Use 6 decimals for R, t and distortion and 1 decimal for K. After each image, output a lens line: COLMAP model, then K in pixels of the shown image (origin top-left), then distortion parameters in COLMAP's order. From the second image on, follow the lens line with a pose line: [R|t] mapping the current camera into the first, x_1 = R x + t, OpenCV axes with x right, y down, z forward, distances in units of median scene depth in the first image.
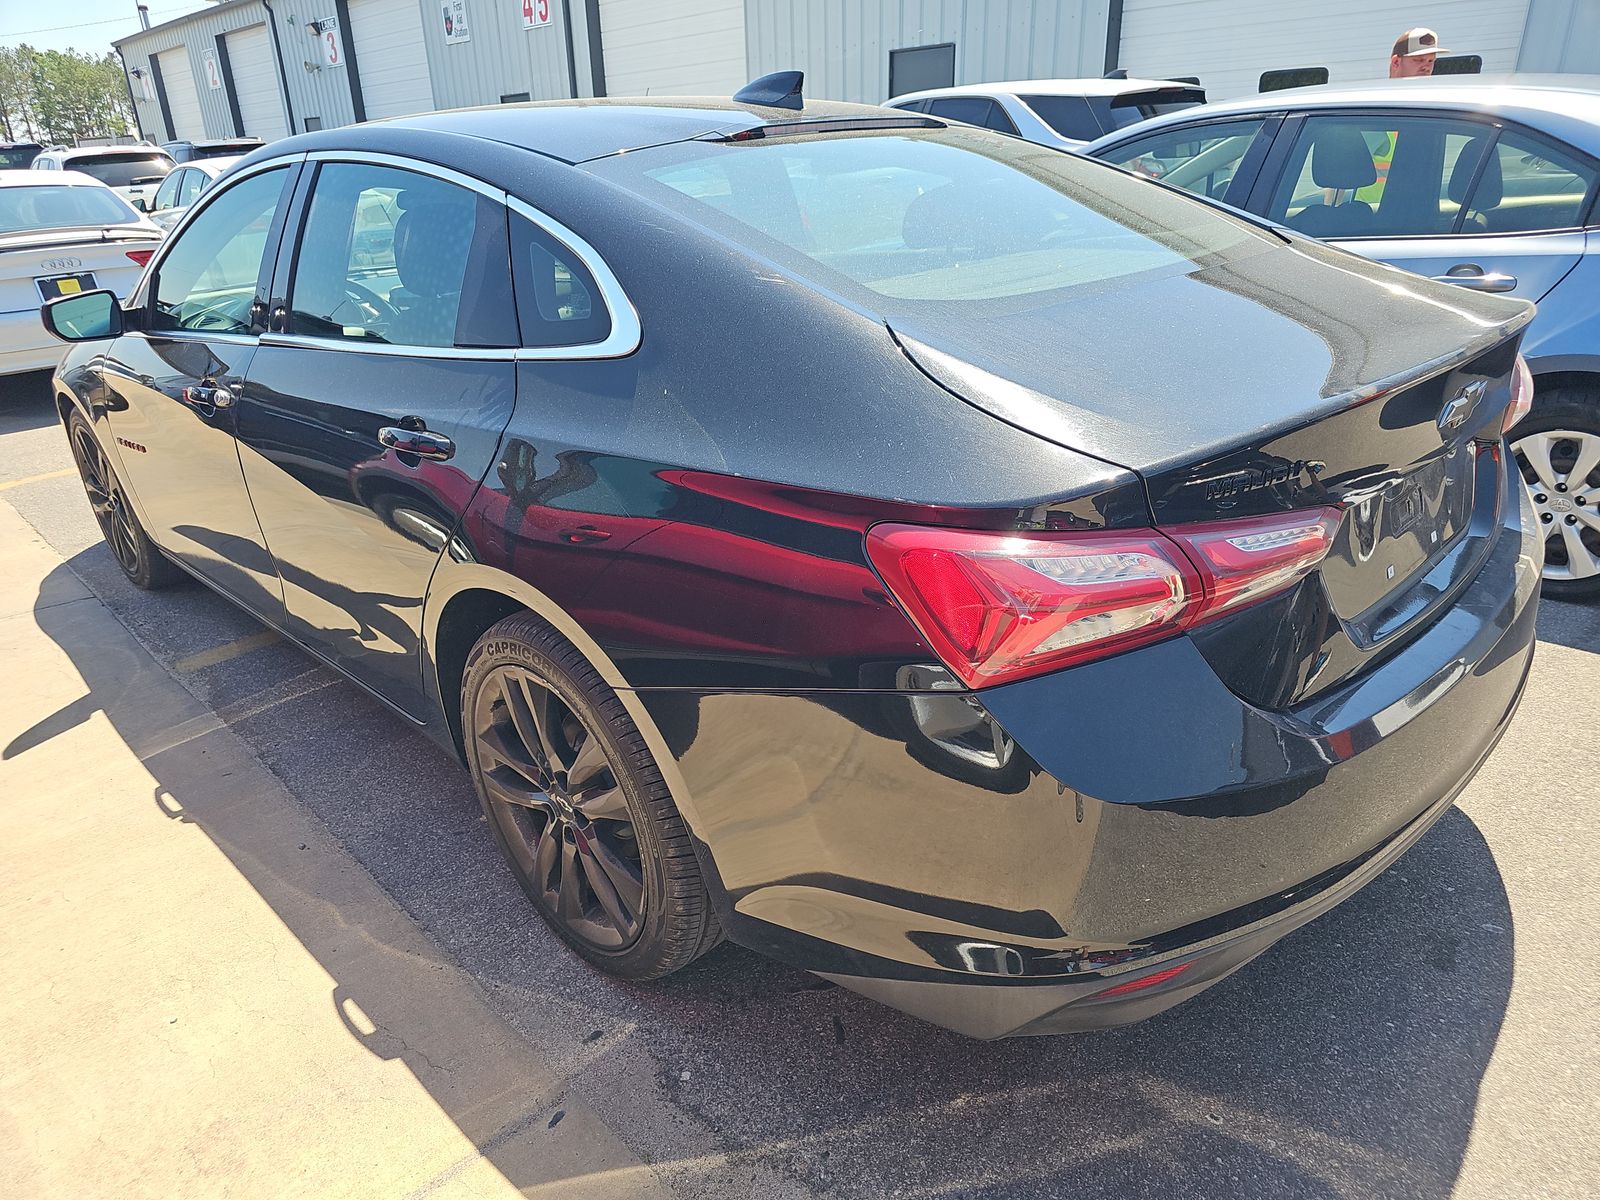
lens RADIAL K [[1096.3, 0, 802.7], [0, 1096.3, 602.7], [0, 0, 1]] dist [0.013526, 0.004874]
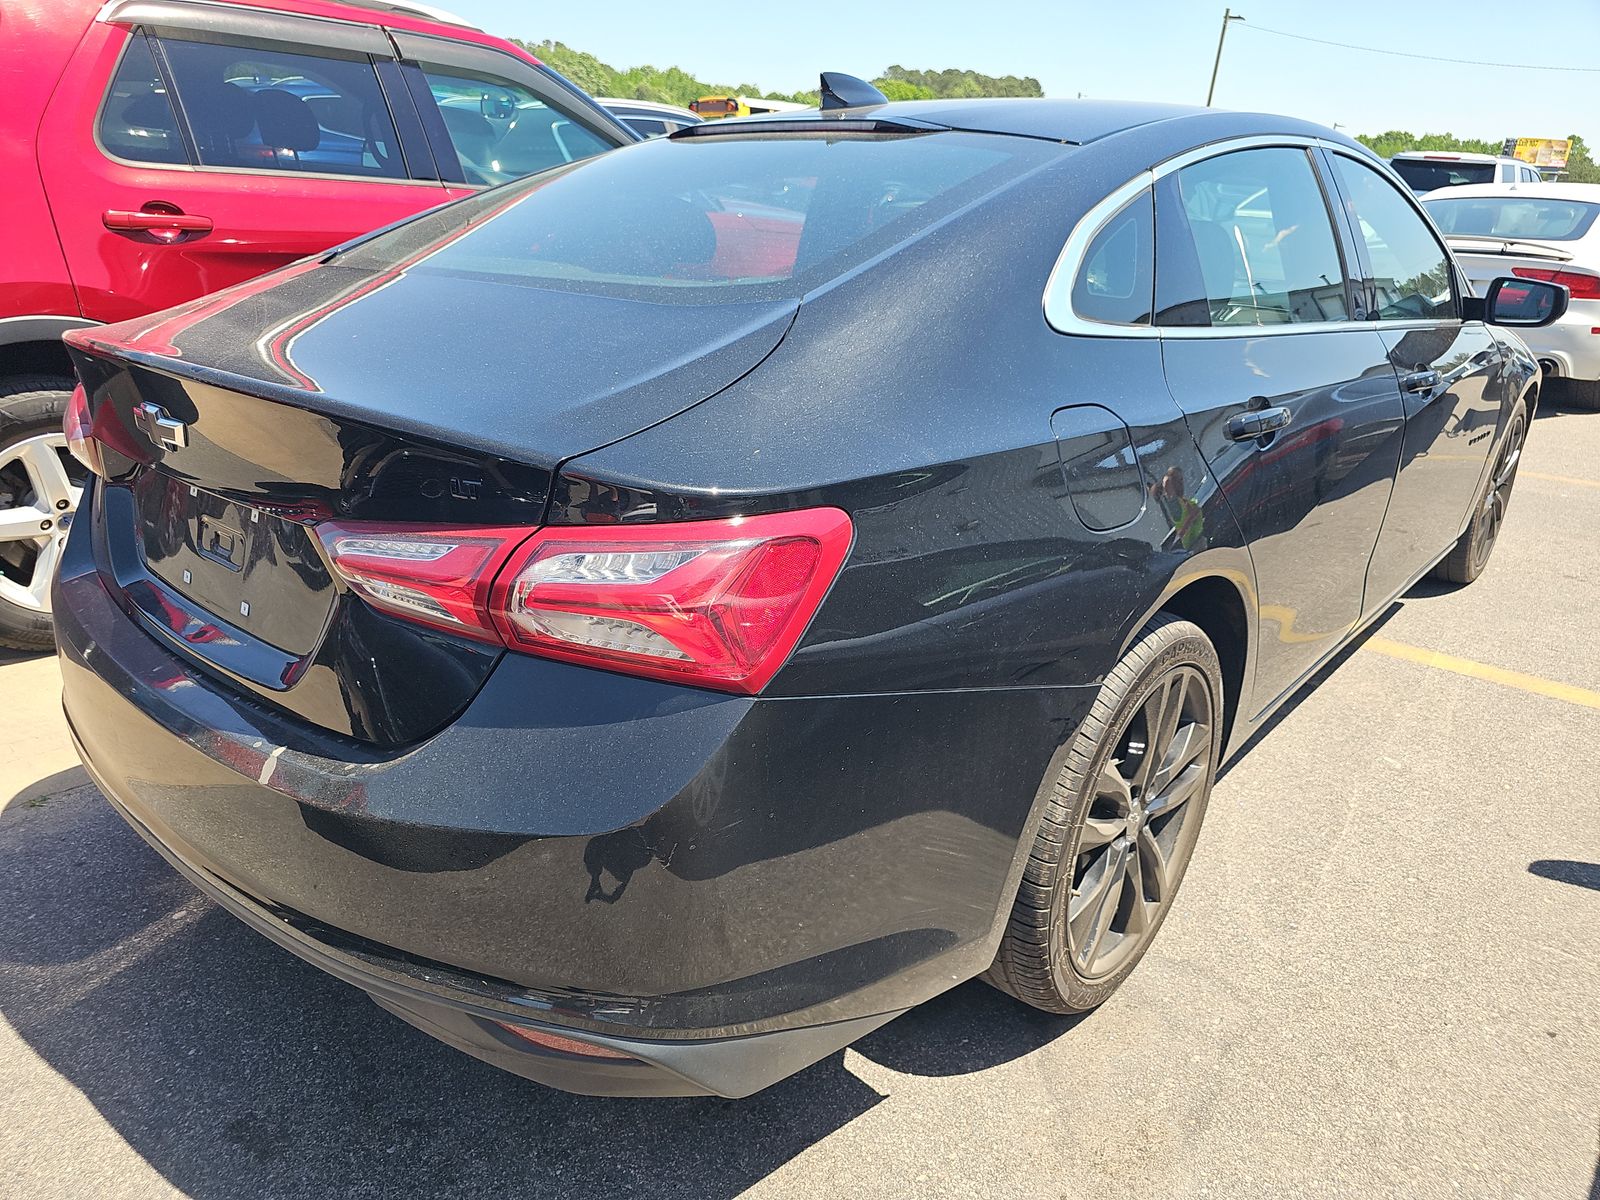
lens RADIAL K [[1096.3, 0, 801.2], [0, 1096.3, 597.2], [0, 0, 1]] dist [0.013526, 0.004874]
pose [[0.057245, 0.405837, -0.912151, 0.967029], [-0.422470, 0.837662, 0.346181, -0.383881], [0.904567, 0.365539, 0.219406, 0.848825]]
